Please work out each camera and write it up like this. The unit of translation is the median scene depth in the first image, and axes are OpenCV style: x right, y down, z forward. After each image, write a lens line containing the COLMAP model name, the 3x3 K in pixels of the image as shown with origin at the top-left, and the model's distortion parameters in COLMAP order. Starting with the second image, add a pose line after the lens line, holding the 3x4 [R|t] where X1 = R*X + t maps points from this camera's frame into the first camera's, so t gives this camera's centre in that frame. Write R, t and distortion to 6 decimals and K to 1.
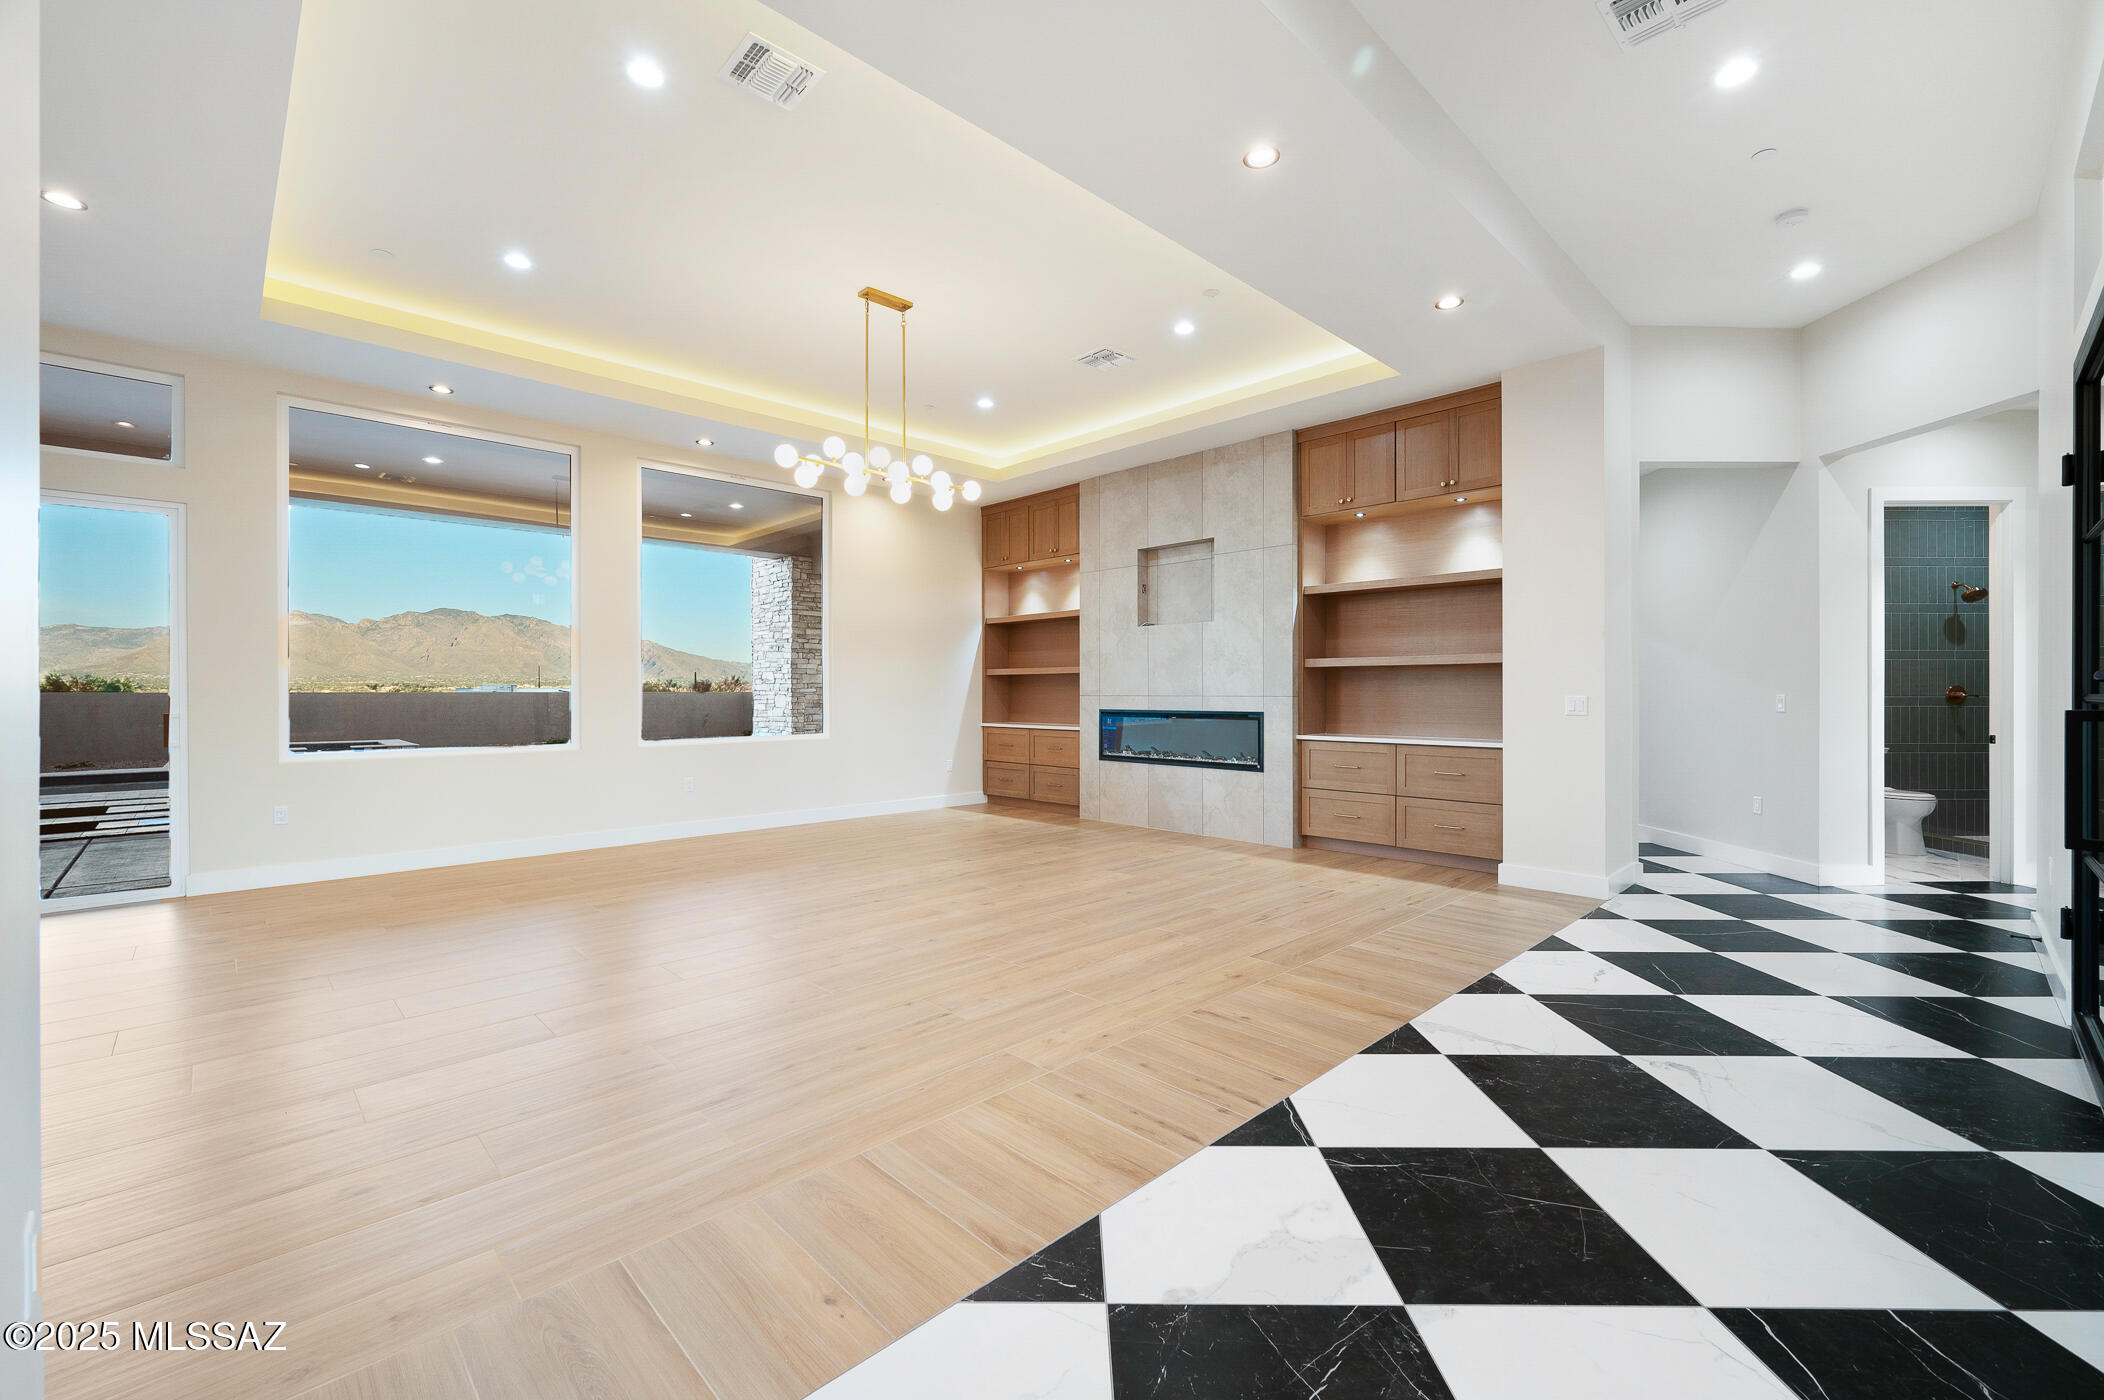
lens RADIAL K [[893.6, 0, 1054.9], [0, 893.6, 692.5], [0, 0, 1]] dist [-0.000270, -0.000245]
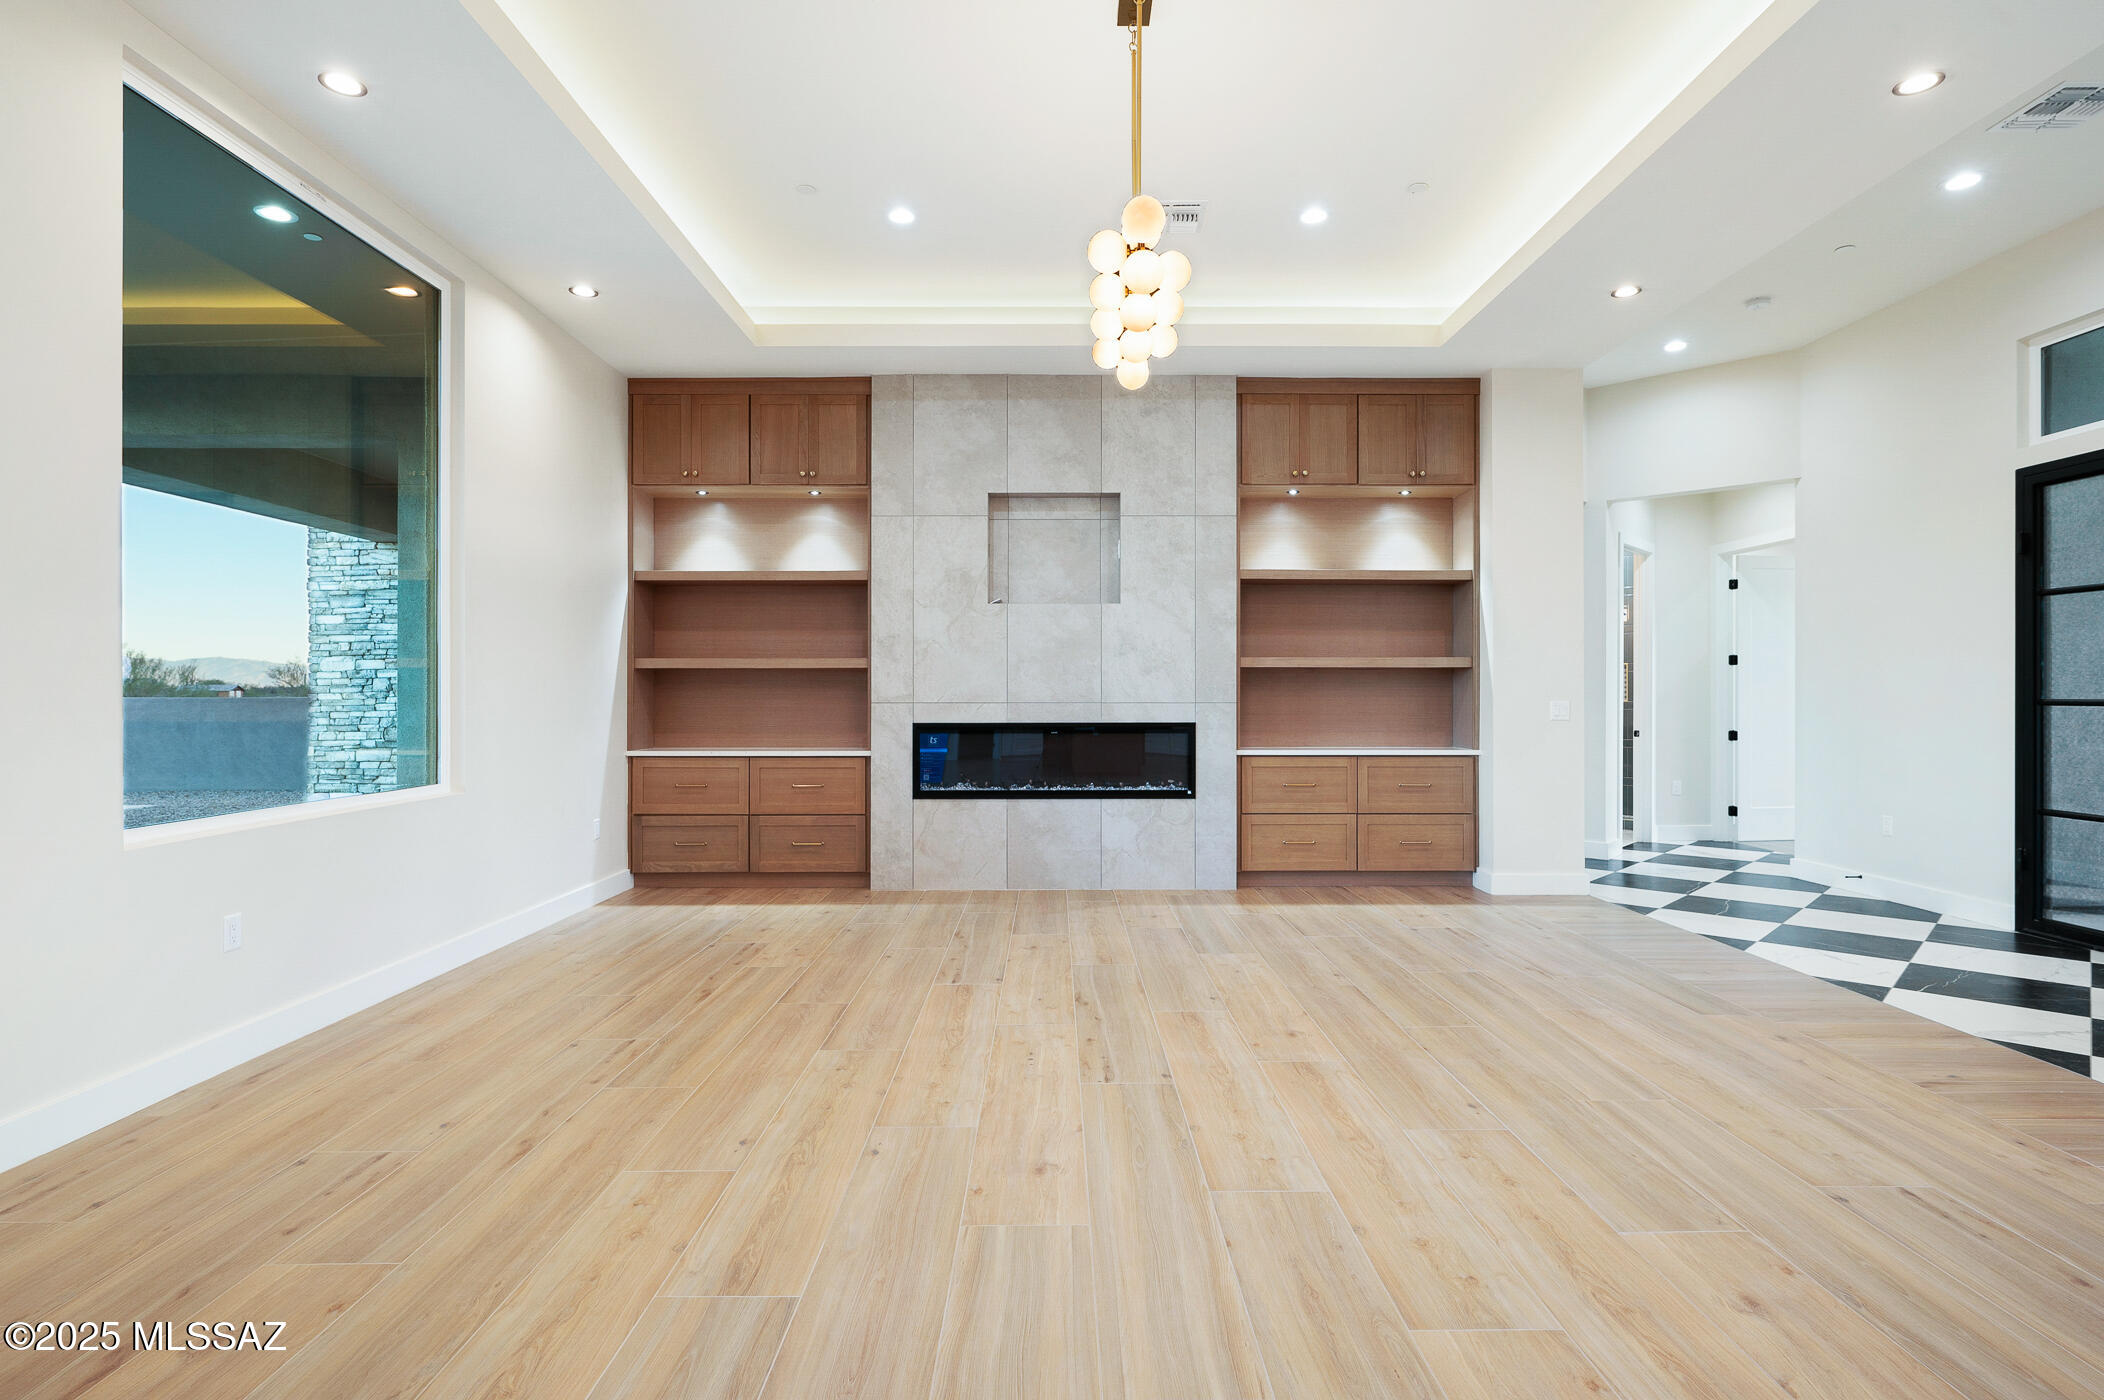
lens RADIAL K [[1046.1, 0, 1061.7], [0, 1046.1, 705.6], [0, 0, 1]] dist [-0.002453, -0.001689]
pose [[0.684806, -0.003085, 0.728719, -0.495863], [0.000623, 0.999993, 0.003648, 0.002967], [-0.728725, -0.002044, 0.684803, 0.426535]]
